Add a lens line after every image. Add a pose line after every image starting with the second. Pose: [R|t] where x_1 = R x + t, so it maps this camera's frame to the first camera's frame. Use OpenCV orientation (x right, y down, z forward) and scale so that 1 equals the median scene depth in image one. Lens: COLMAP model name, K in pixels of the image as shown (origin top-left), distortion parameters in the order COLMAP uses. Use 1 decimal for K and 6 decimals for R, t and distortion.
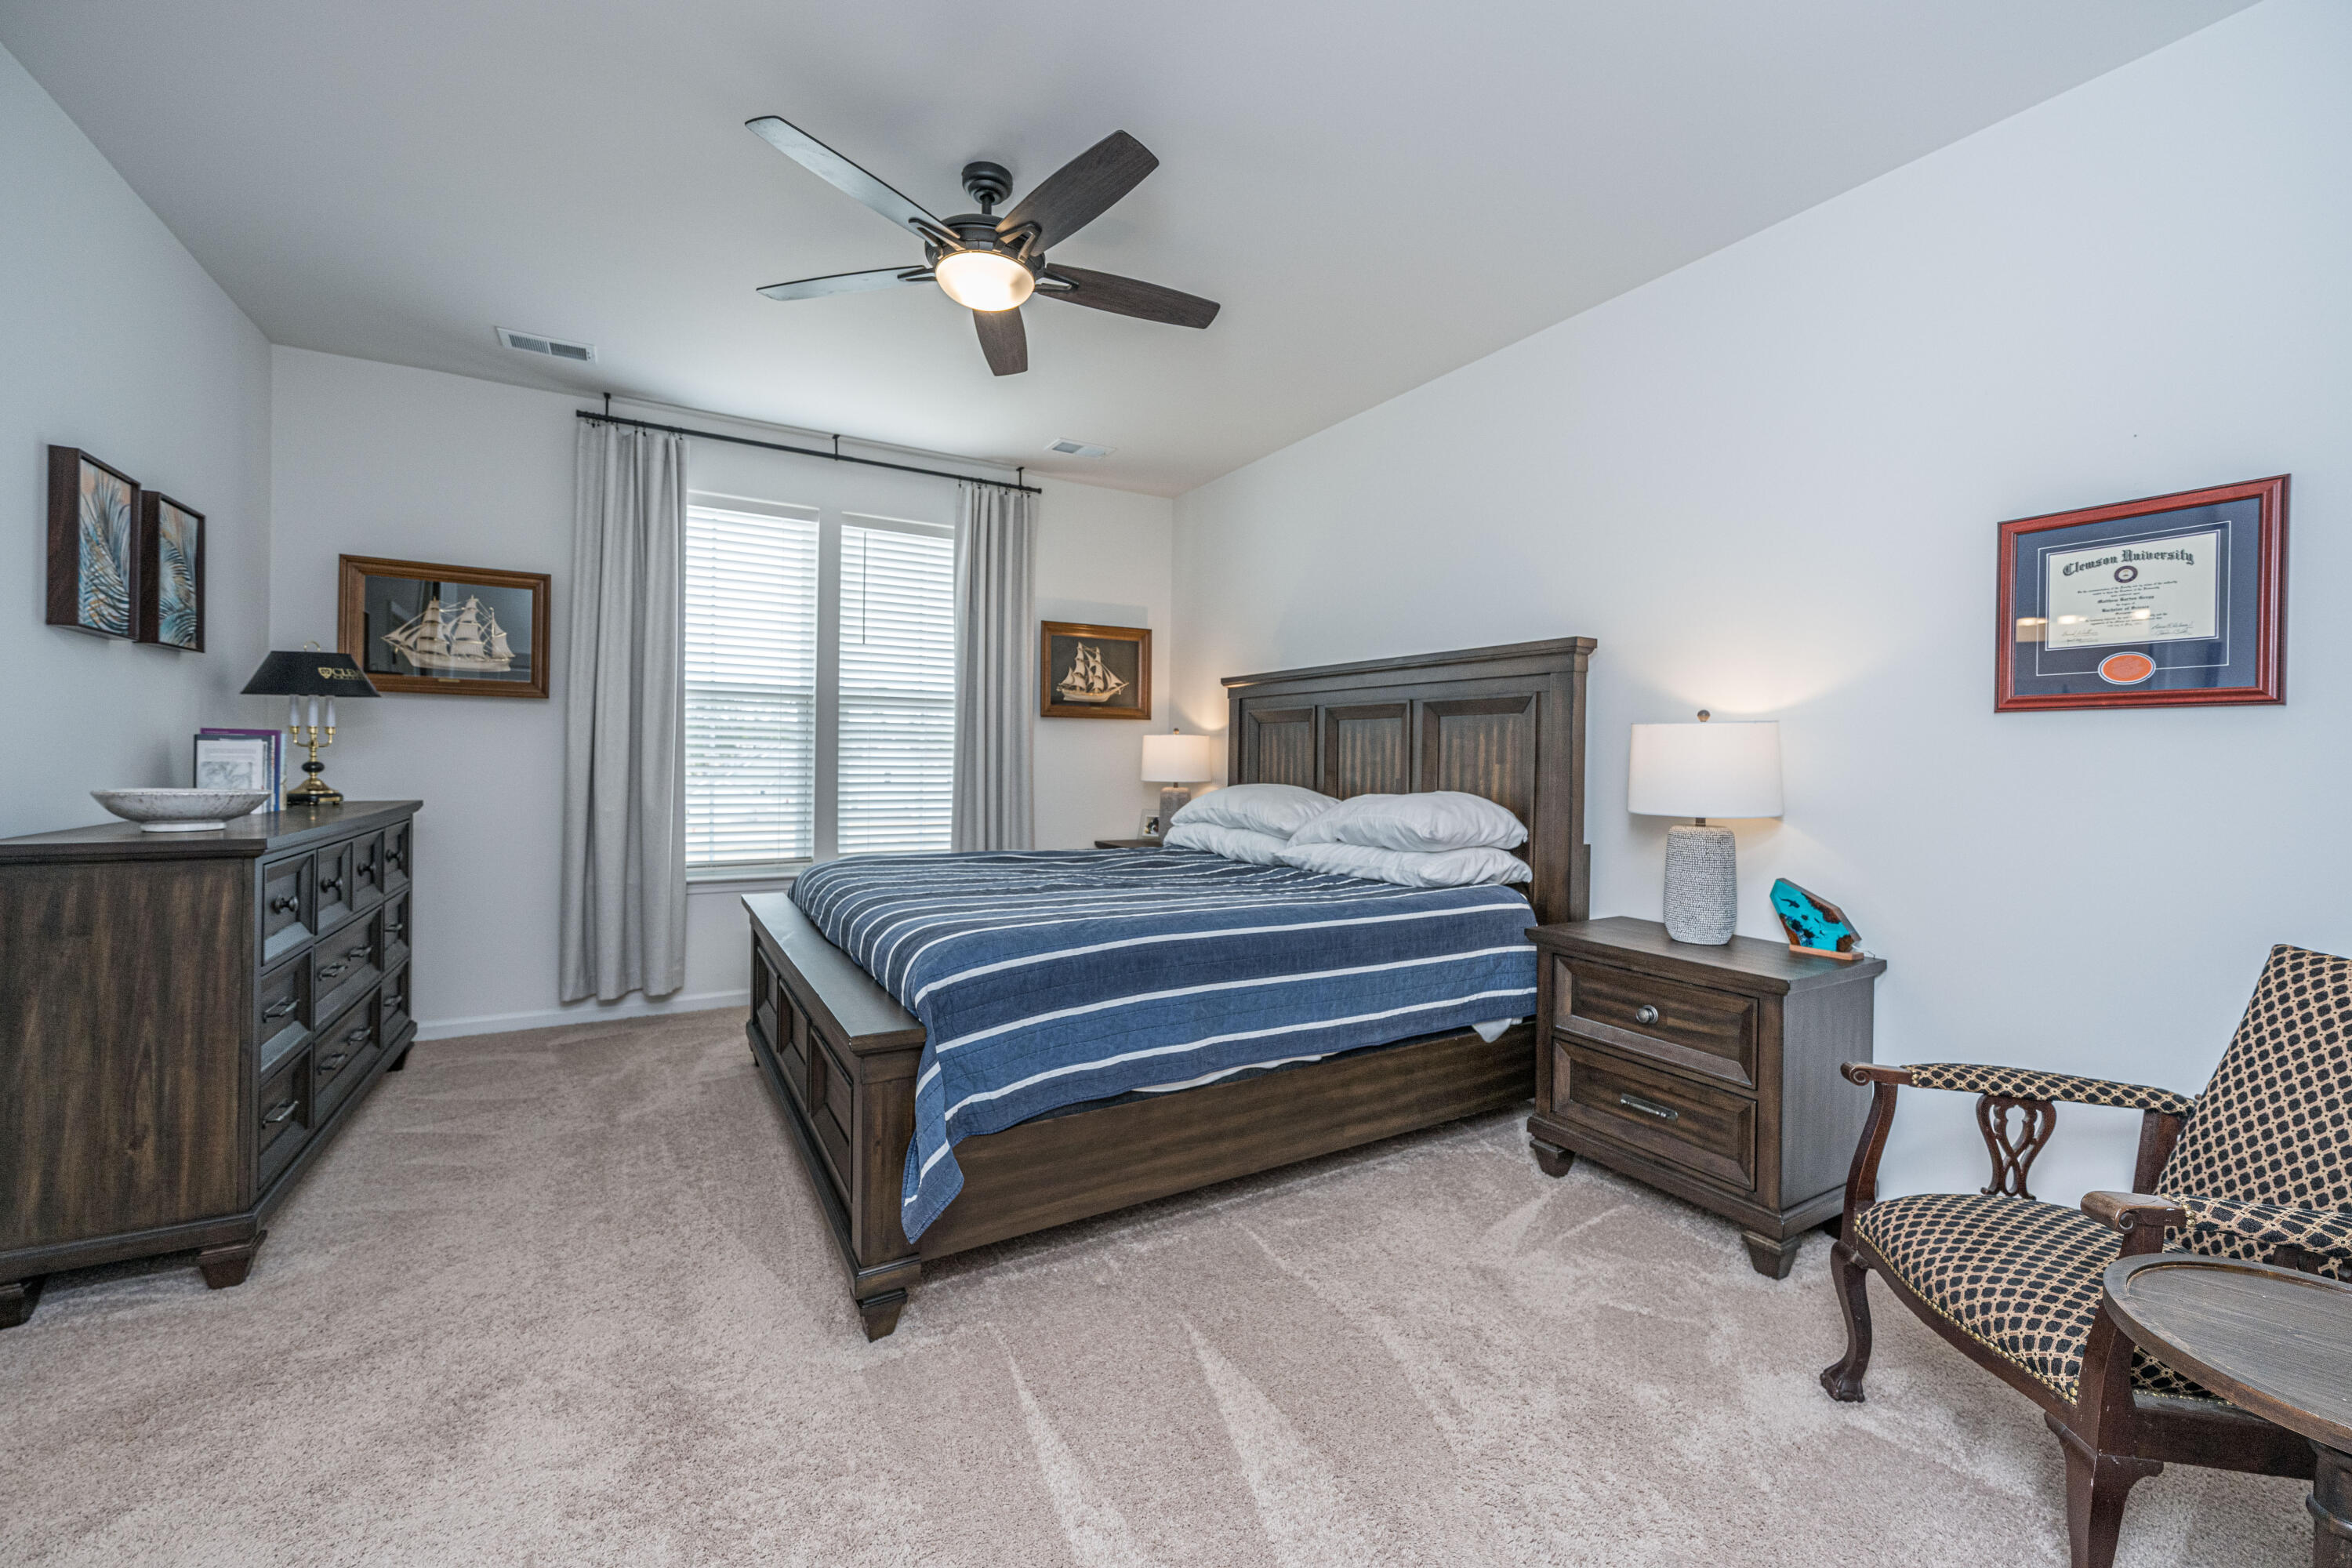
lens RADIAL K [[925.3, 0, 1179.4], [0, 925.3, 762.0], [0, 0, 1]] dist [-0.004228, 0.000445]
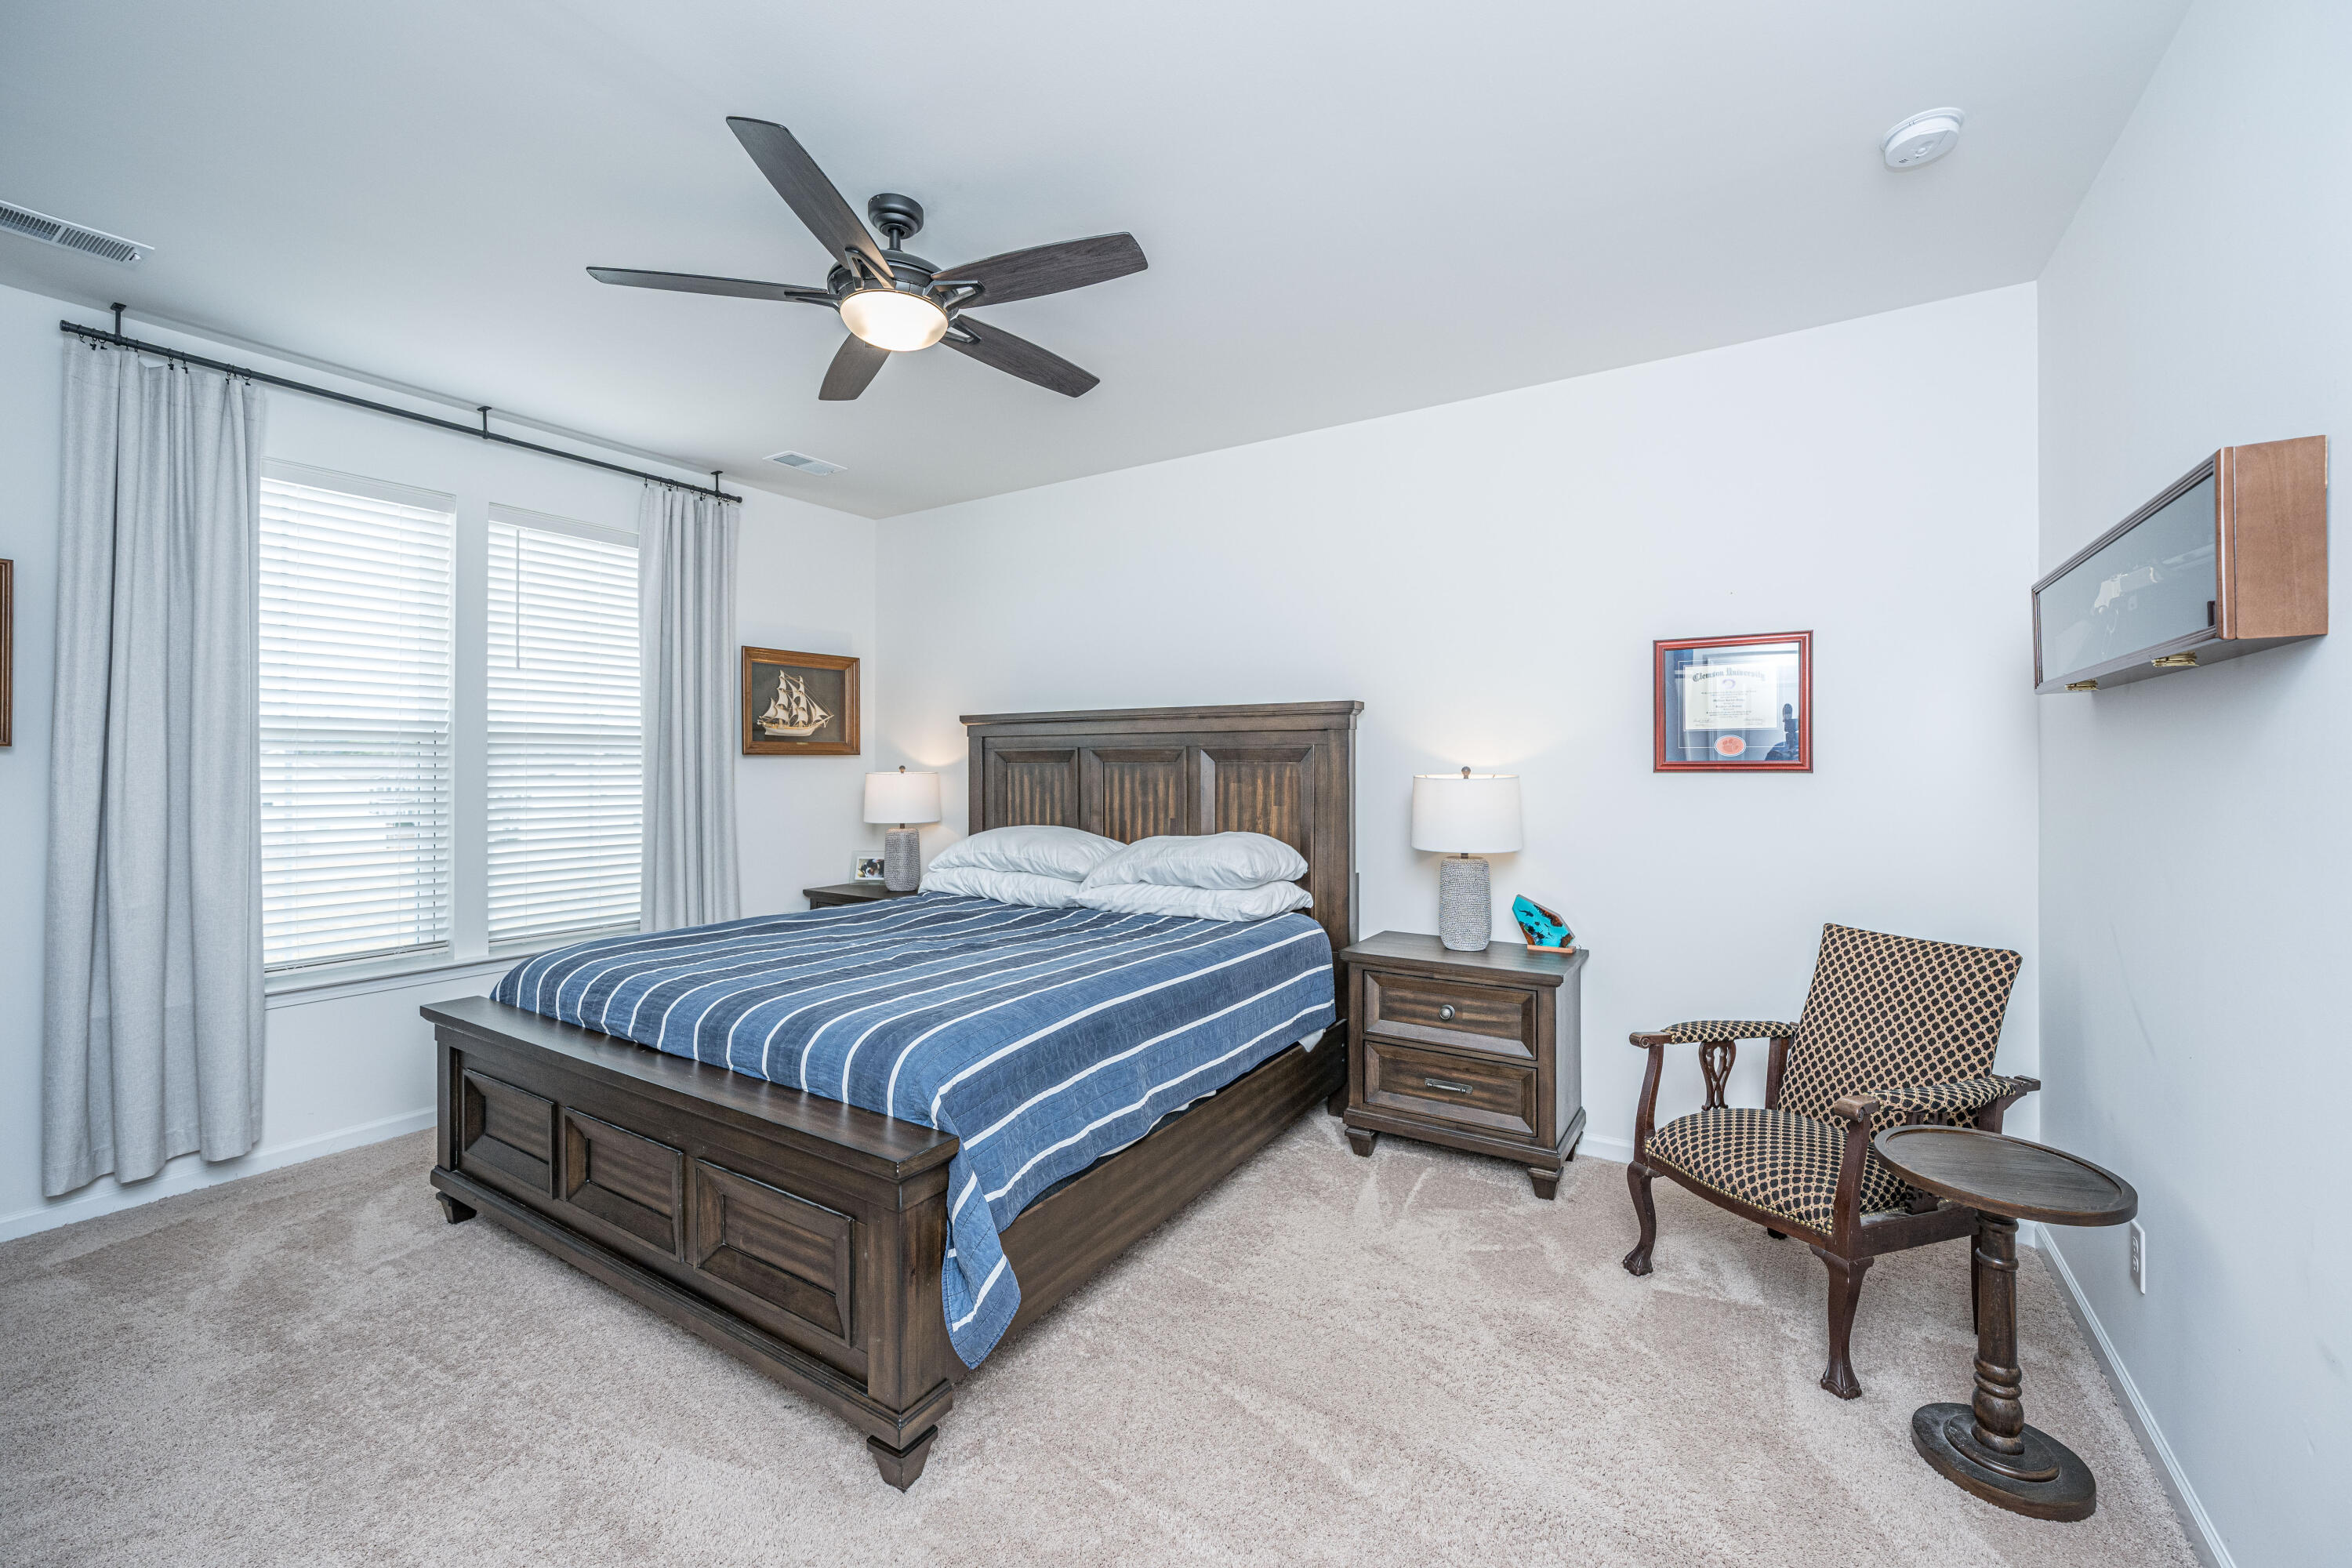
lens RADIAL K [[925.3, 0, 1183.0], [0, 925.3, 766.8], [0, 0, 1]] dist [-0.004228, 0.000445]
pose [[0.891052, -0.014746, 0.453662, -0.302386], [0.016141, 0.999869, 0.000796, -0.053376], [-0.453615, 0.006614, 0.891173, 0.033392]]
